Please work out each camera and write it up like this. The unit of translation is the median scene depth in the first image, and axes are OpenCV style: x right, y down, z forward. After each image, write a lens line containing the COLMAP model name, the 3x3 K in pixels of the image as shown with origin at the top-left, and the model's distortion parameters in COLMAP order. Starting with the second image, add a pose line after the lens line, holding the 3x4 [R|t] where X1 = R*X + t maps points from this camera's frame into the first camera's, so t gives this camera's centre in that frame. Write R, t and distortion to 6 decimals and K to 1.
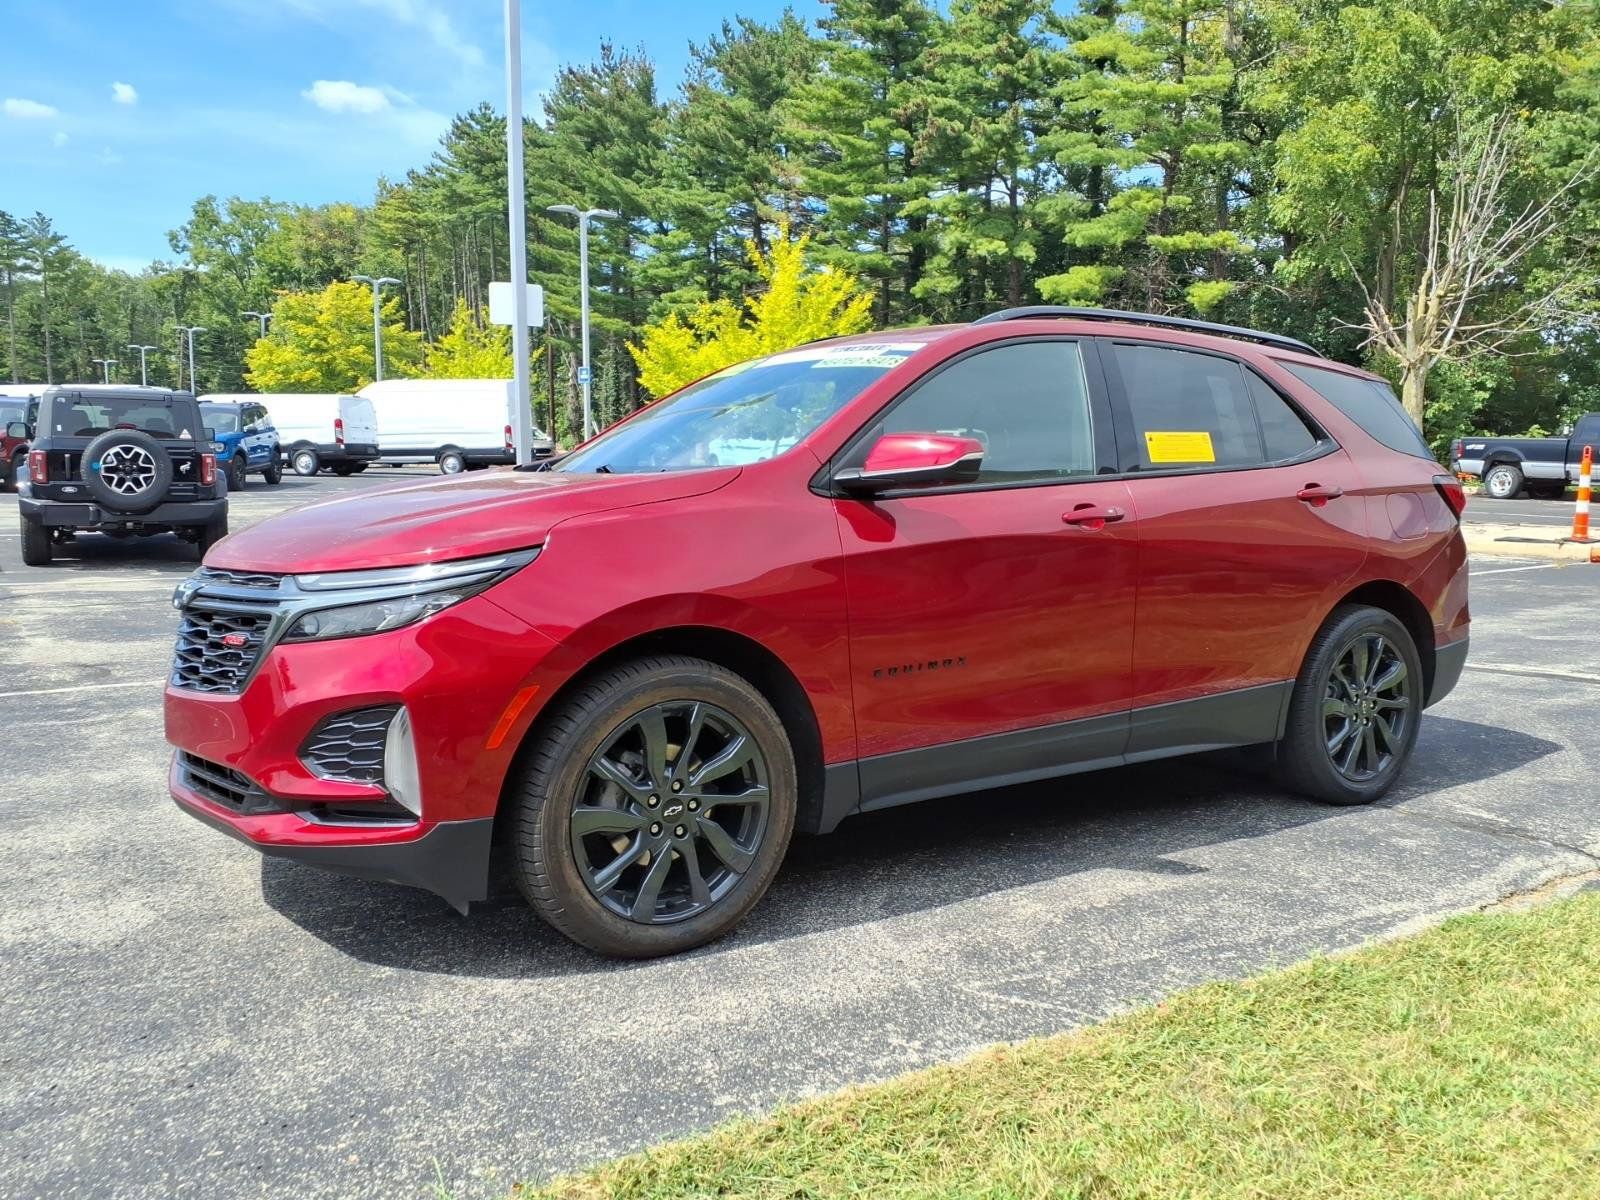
lens RADIAL K [[1262.3, 0, 792.6], [0, 1262.3, 627.1], [0, 0, 1]] dist [0.036799, -0.024503]
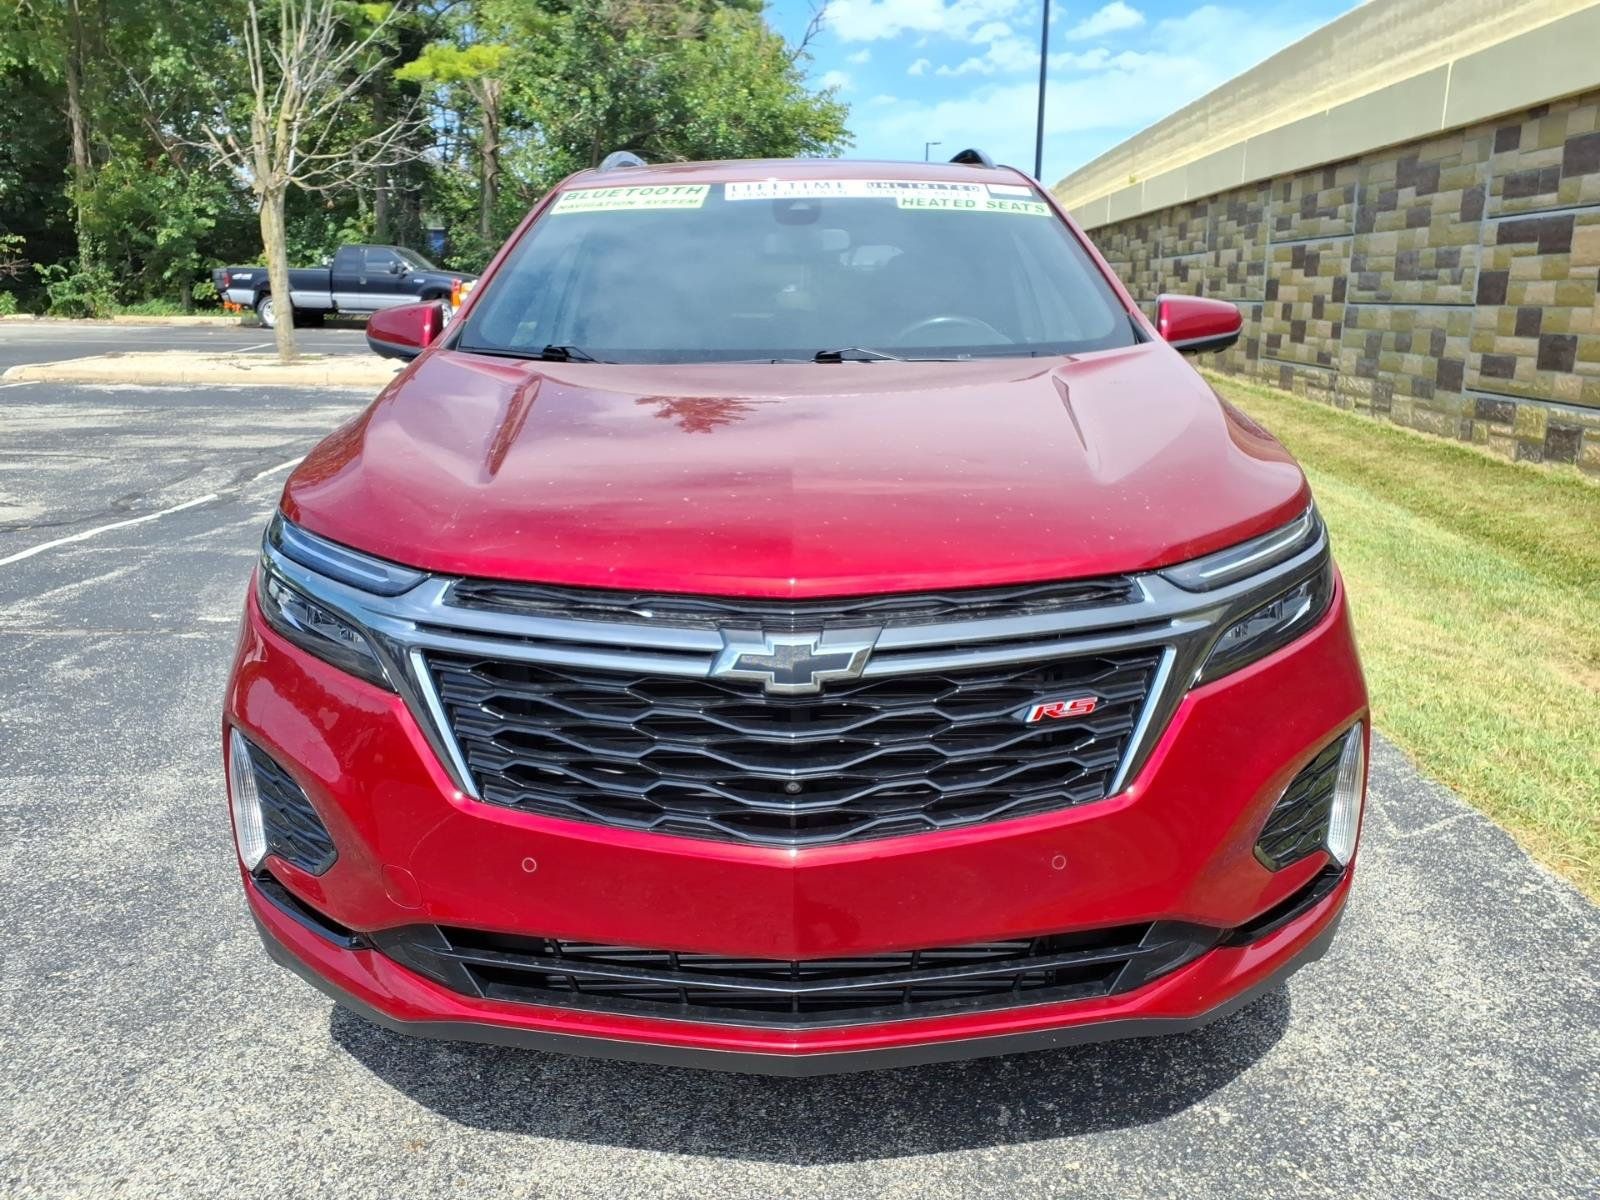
lens RADIAL K [[1287.0, 0, 800.0], [0, 1287.0, 600.0], [0, 0, 1]] dist [0.029451, -0.018629]
pose [[0.558740, -0.204132, 0.803828, -0.053284], [0.117041, 0.978943, 0.167248, -0.008095], [-0.821043, 0.000632, 0.570866, 0.043499]]
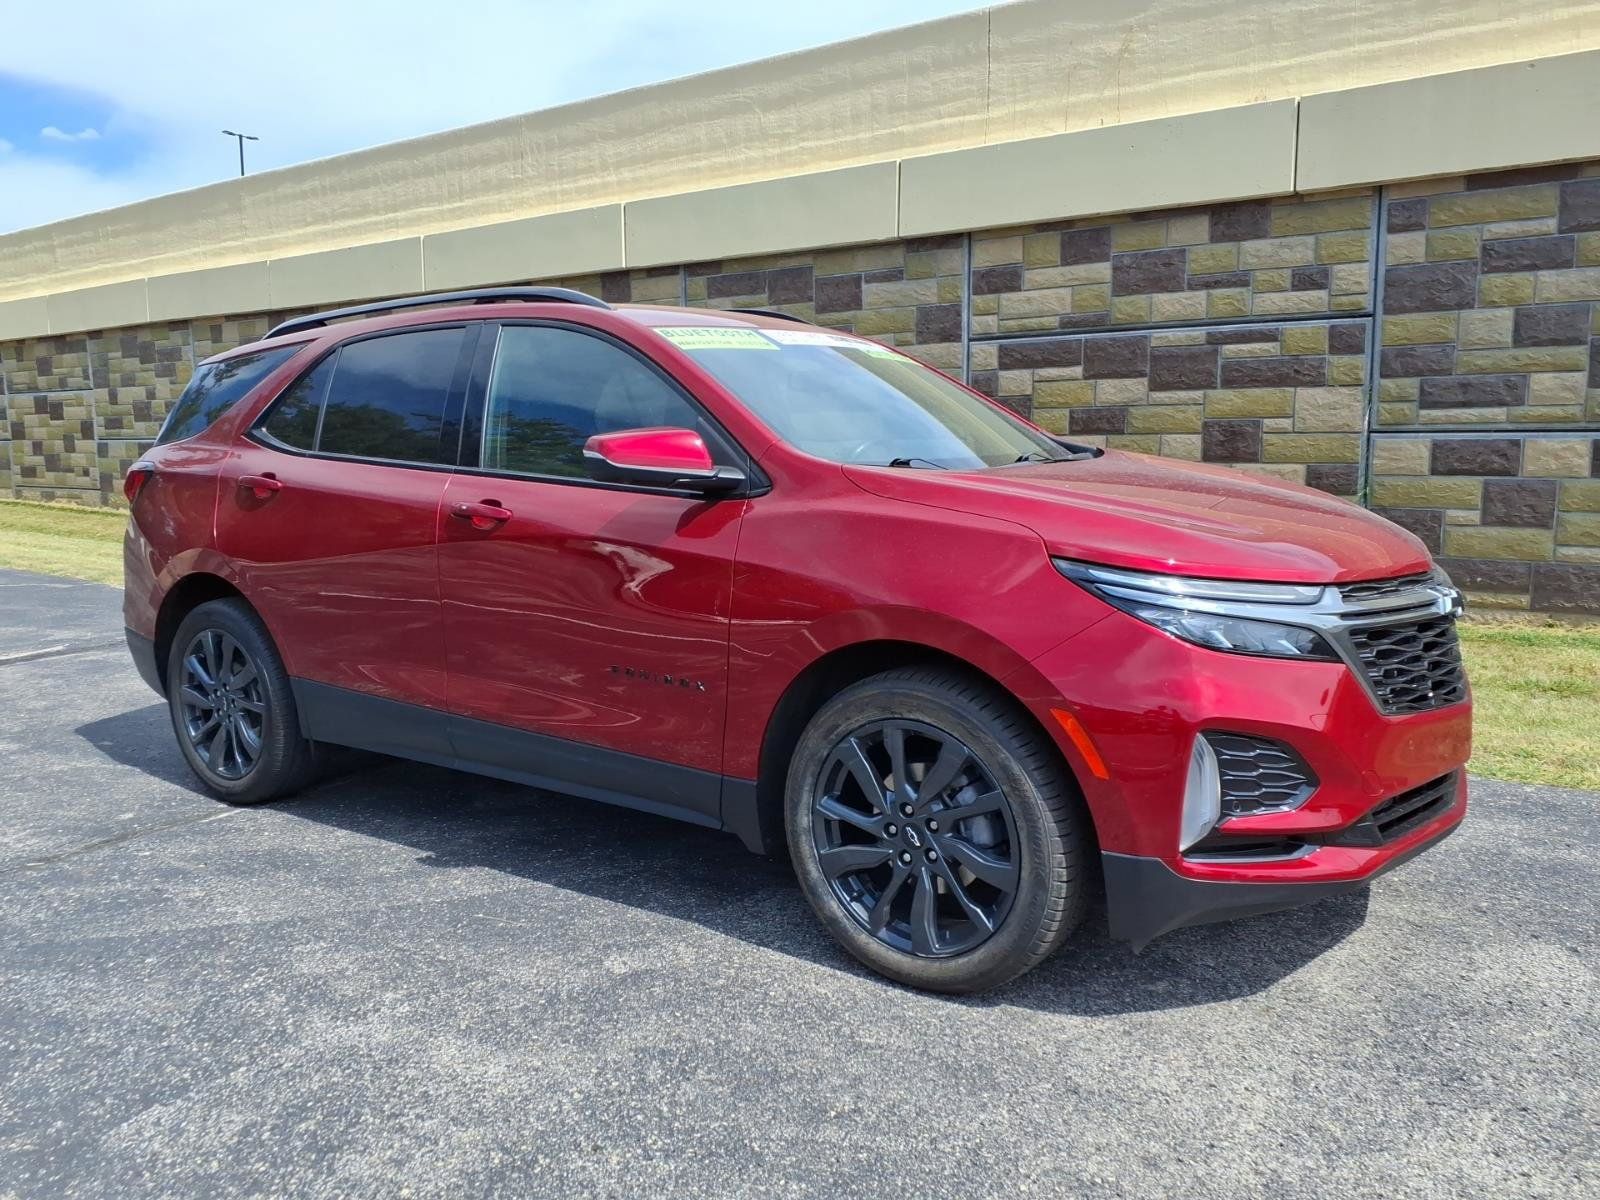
lens RADIAL K [[1275.0, 0, 801.1], [0, 1275.0, 612.4], [0, 0, 1]] dist [0.034116, -0.043335]
pose [[-0.344115, -0.143921, 0.927832, -0.069733], [0.128229, 0.971720, 0.198286, -0.015477], [-0.930130, 0.187208, -0.315928, 0.101195]]
